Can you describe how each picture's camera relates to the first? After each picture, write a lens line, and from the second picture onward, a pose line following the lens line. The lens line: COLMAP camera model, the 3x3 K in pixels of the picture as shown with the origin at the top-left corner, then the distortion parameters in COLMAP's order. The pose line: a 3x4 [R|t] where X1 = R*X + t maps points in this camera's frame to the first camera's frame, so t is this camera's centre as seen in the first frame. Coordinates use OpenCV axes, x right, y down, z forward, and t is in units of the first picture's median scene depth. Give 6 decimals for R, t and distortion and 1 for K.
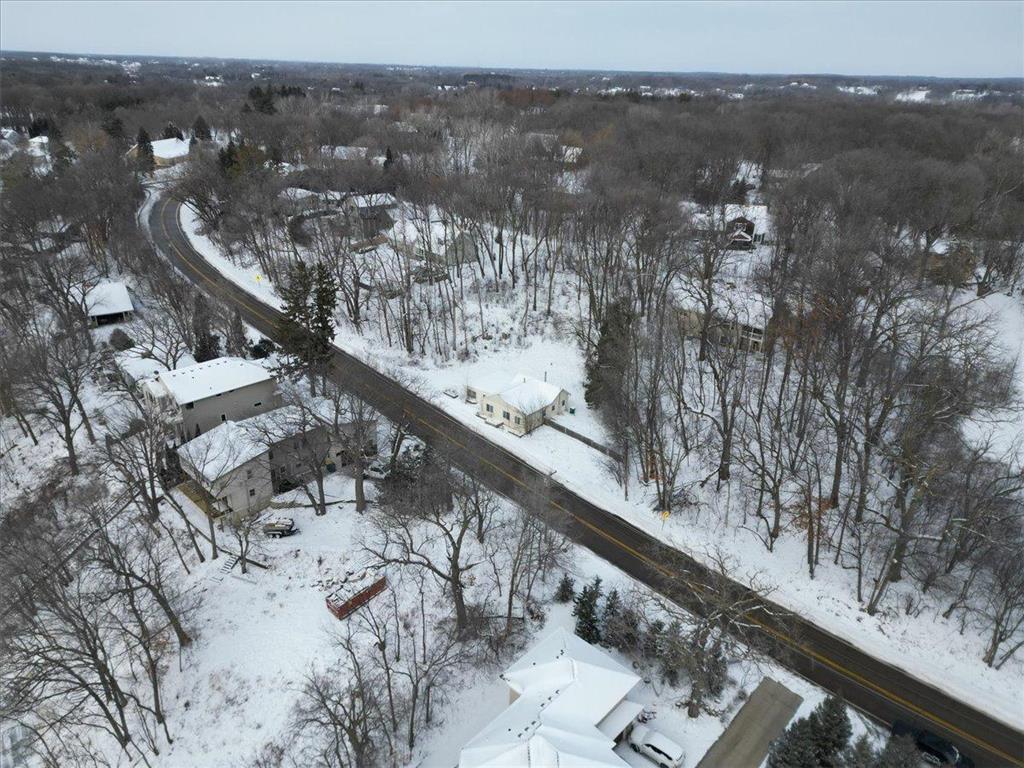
lens RADIAL K [[708.5, 0, 512.5], [0, 708.5, 378.8], [0, 0, 1]] dist [0.083062, -0.080315]
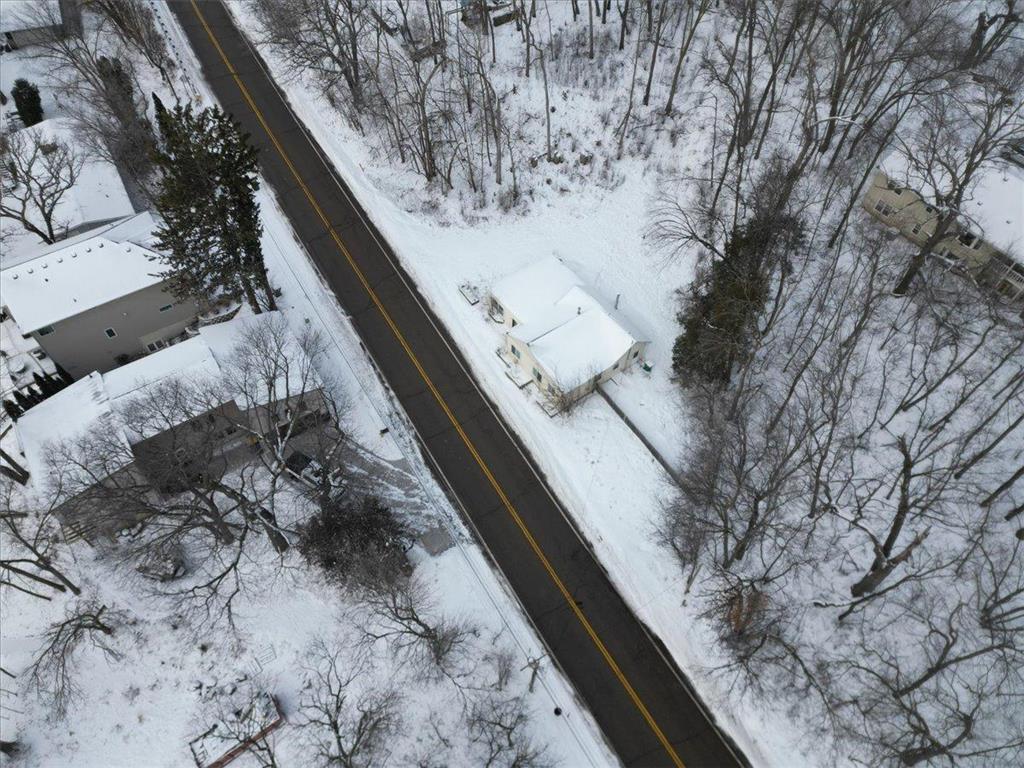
lens RADIAL K [[708.5, 0, 512.5], [0, 708.5, 378.8], [0, 0, 1]] dist [0.083062, -0.080315]
pose [[0.977686, 0.168474, -0.125484, 0.039183], [-0.083123, 0.858846, 0.505444, -0.208118], [0.192925, -0.483735, 0.853686, 0.359851]]
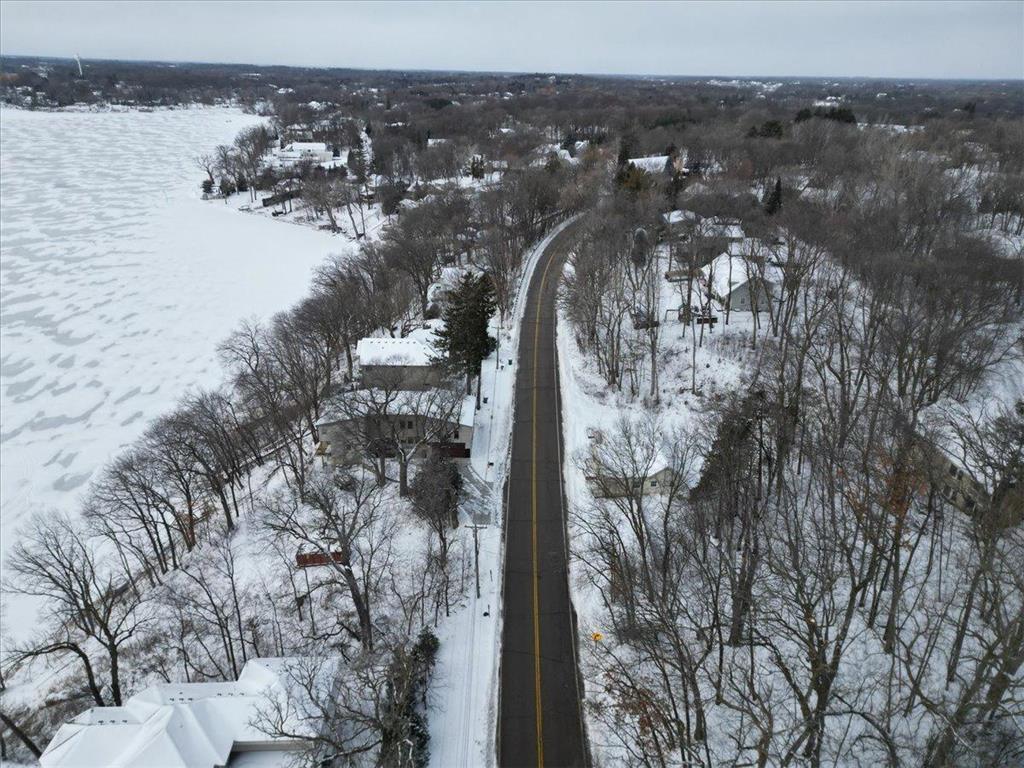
lens RADIAL K [[708.5, 0, 512.5], [0, 708.5, 378.8], [0, 0, 1]] dist [0.083062, -0.080315]
pose [[0.705064, 0.268729, -0.656254, 0.383761], [-0.283714, 0.955022, 0.086256, -0.087133], [0.649916, 0.125373, 0.749594, 0.176285]]
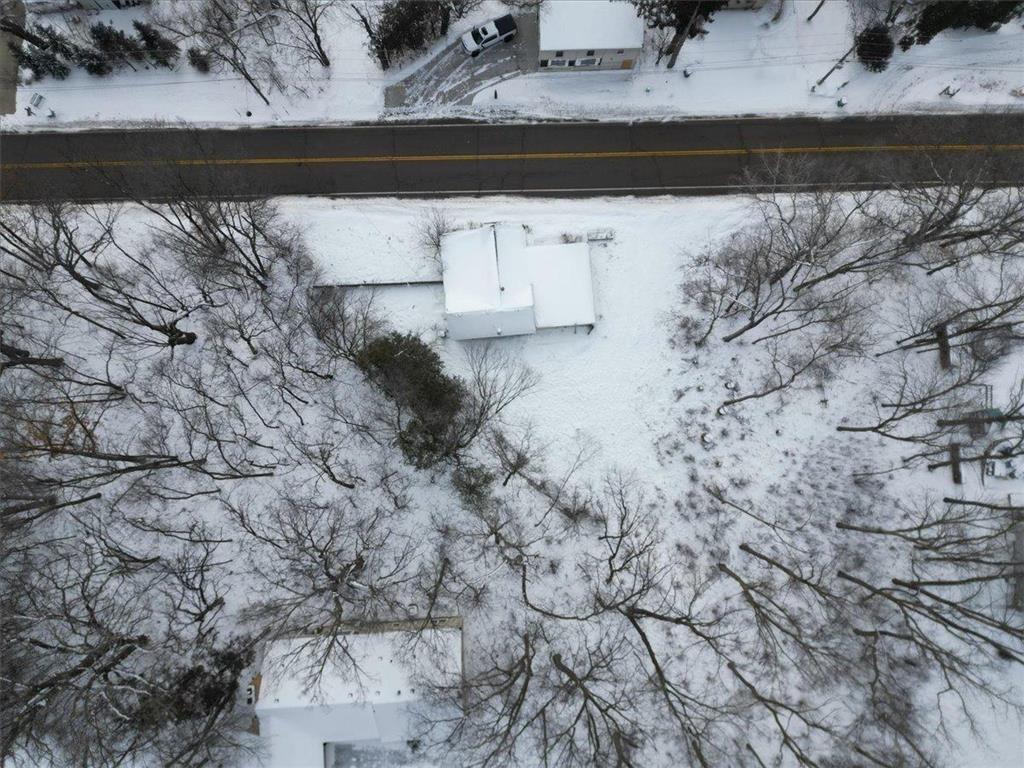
lens RADIAL K [[708.5, 0, 512.5], [0, 708.5, 378.8], [0, 0, 1]] dist [0.083062, -0.080315]
pose [[-0.680951, 0.729589, -0.063283, 0.092815], [-0.330281, -0.228835, 0.915723, -0.506053], [0.653621, 0.644464, 0.396795, 0.660623]]
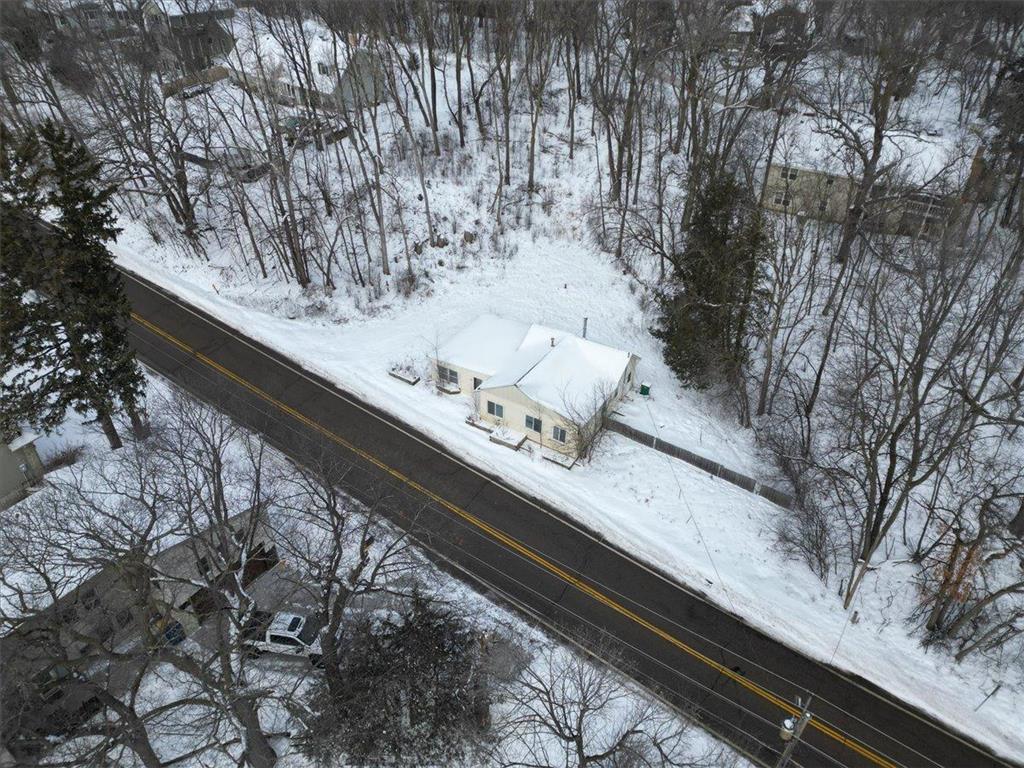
lens RADIAL K [[708.5, 0, 512.5], [0, 708.5, 378.8], [0, 0, 1]] dist [0.083062, -0.080315]
pose [[0.983401, -0.115341, 0.140068, -0.070689], [0.084212, 0.973909, 0.210737, -0.067432], [-0.160720, -0.195444, 0.967456, 0.418693]]
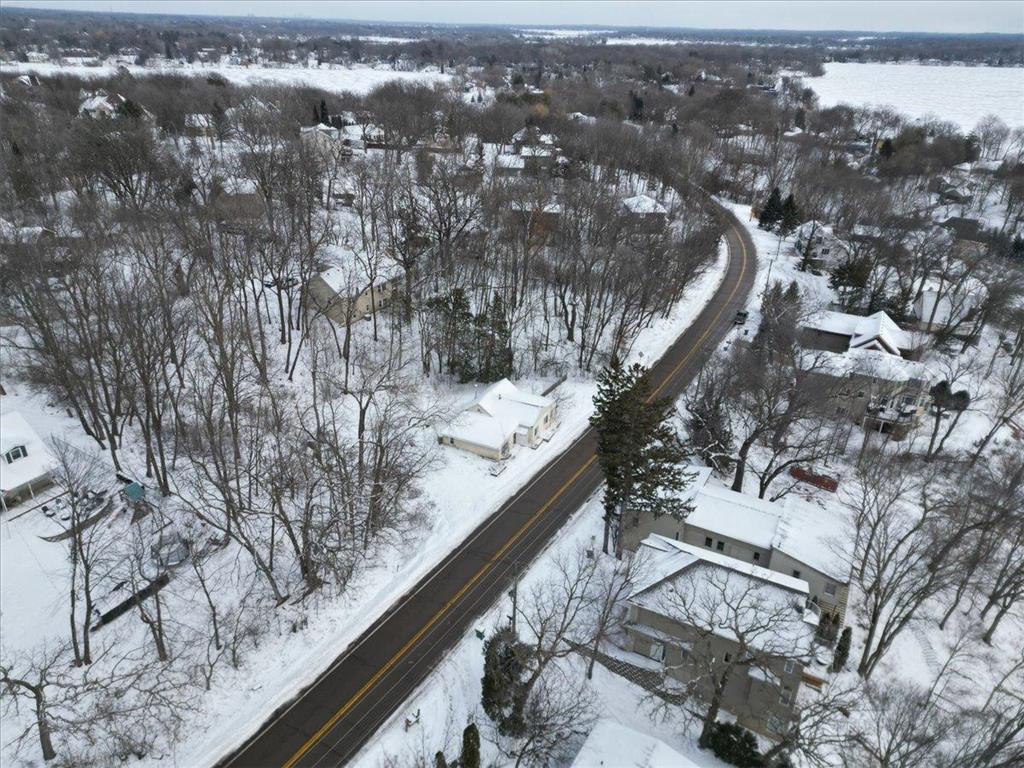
lens RADIAL K [[708.5, 0, 512.5], [0, 708.5, 378.8], [0, 0, 1]] dist [0.083062, -0.080315]
pose [[-0.287268, -0.434620, 0.853571, -0.618694], [0.363579, 0.774962, 0.516956, -0.394809], [-0.886164, 0.458846, -0.064603, 0.850143]]
